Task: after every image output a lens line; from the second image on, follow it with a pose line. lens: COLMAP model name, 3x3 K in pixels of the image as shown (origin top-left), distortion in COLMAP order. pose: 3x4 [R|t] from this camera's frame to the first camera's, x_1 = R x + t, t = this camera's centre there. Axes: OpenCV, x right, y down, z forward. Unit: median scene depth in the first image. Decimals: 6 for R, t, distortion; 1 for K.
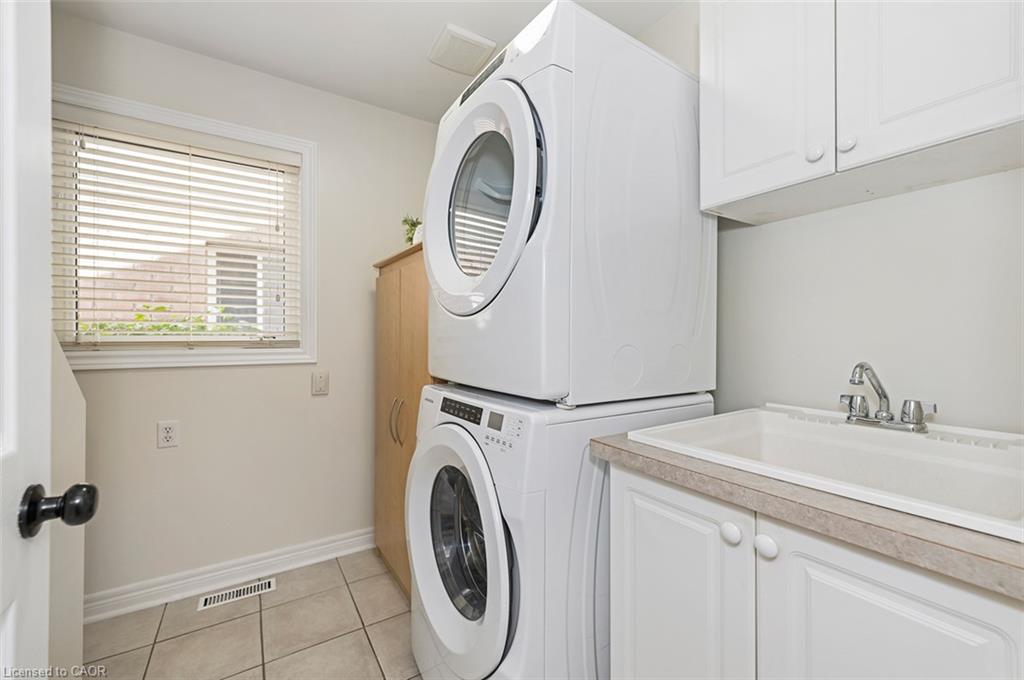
lens RADIAL K [[412.1, 0, 508.0], [0, 412.1, 336.2], [0, 0, 1]] dist [0.006383, -0.000045]
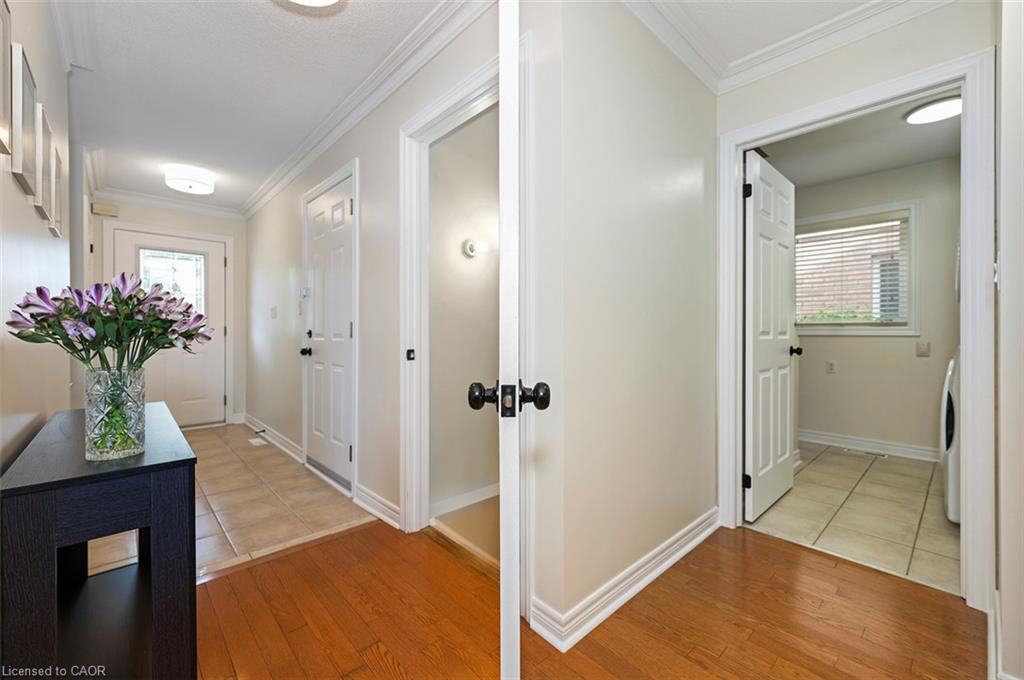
lens RADIAL K [[412.1, 0, 506.7], [0, 412.1, 332.0], [0, 0, 1]] dist [0.006383, -0.000045]
pose [[0.165858, 0.009428, -0.986105, 0.952217], [-0.002621, 0.999955, 0.009119, 0.040585], [0.986146, 0.001072, 0.165875, -0.954898]]
